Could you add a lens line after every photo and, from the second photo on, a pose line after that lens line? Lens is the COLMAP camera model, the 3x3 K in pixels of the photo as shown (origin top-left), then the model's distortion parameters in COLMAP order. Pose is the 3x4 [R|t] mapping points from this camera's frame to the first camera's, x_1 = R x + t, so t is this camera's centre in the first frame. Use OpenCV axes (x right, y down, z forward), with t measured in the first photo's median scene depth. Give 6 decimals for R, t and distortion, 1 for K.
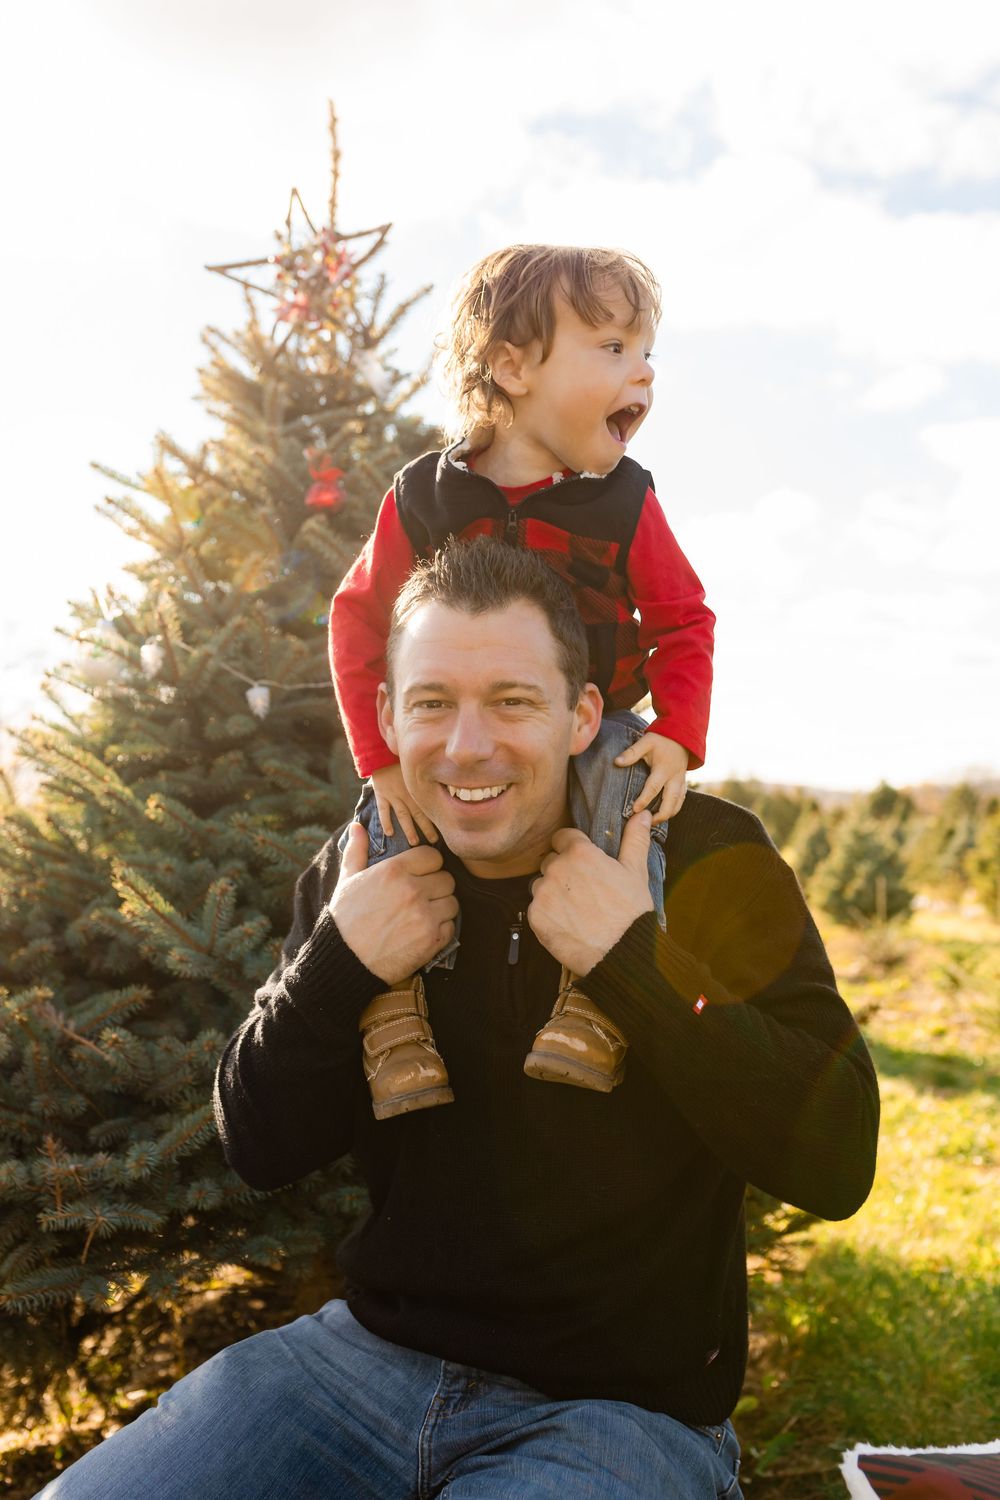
lens RADIAL K [[1465.5, 0, 500.0], [0, 1465.5, 750.0], [0, 0, 1]] dist [-0.022217, -0.008491]
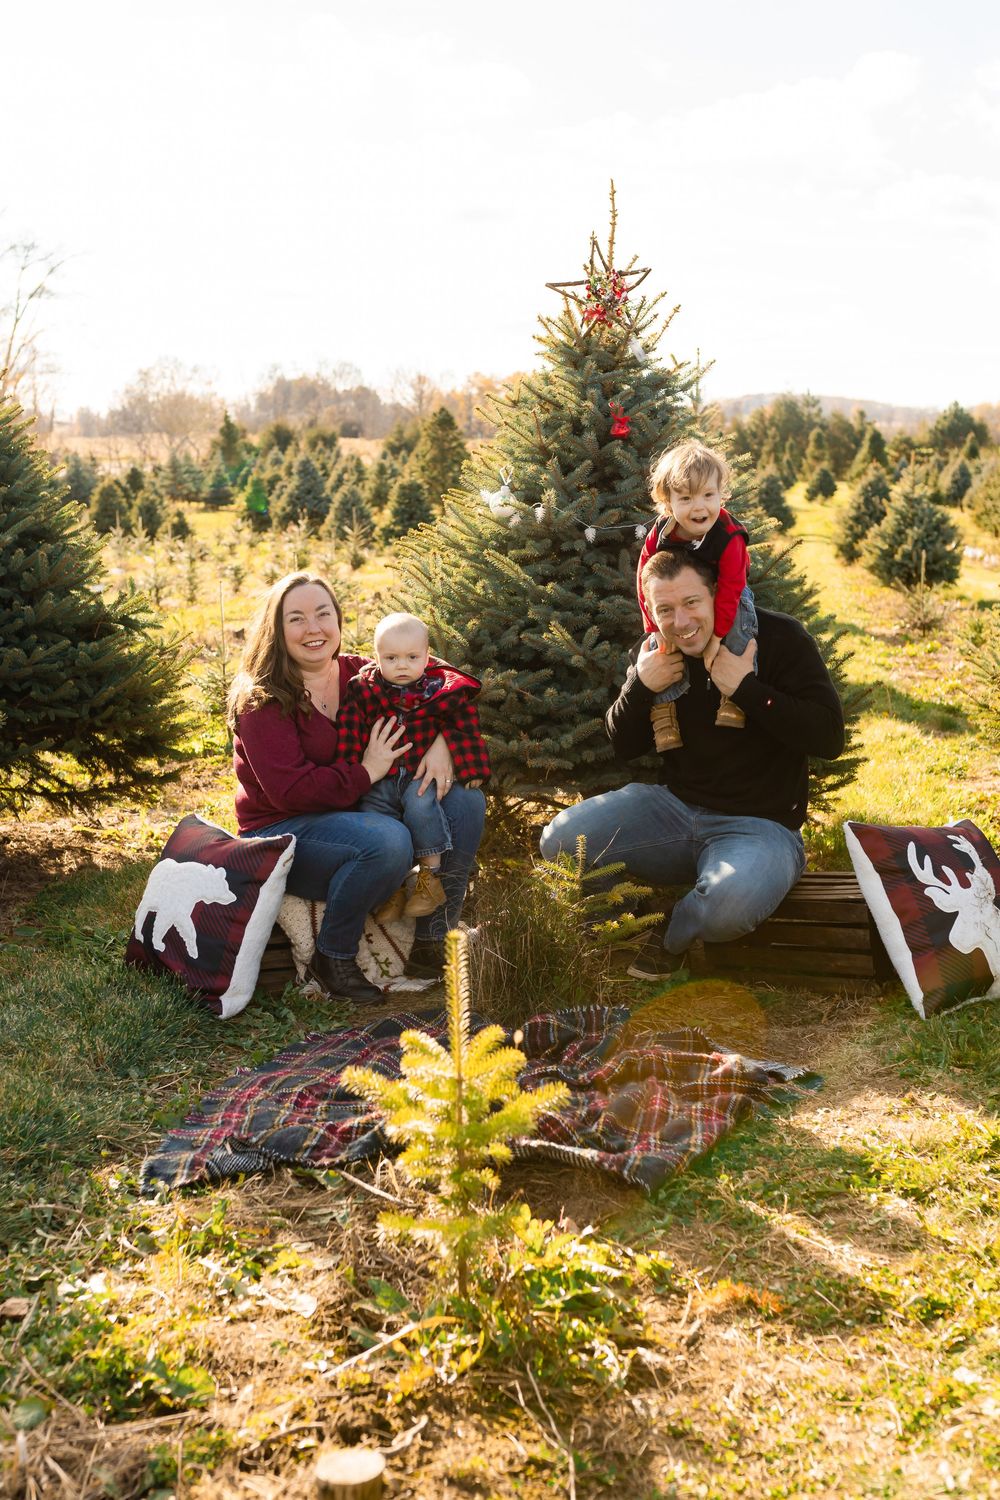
lens RADIAL K [[1465.5, 0, 500.0], [0, 1465.5, 750.0], [0, 0, 1]] dist [-0.022217, -0.008491]
pose [[0.999333, 0.020550, -0.030192, -0.189329], [-0.012746, 0.970943, 0.238970, -0.197205], [0.034225, -0.238425, 0.970558, -0.942460]]
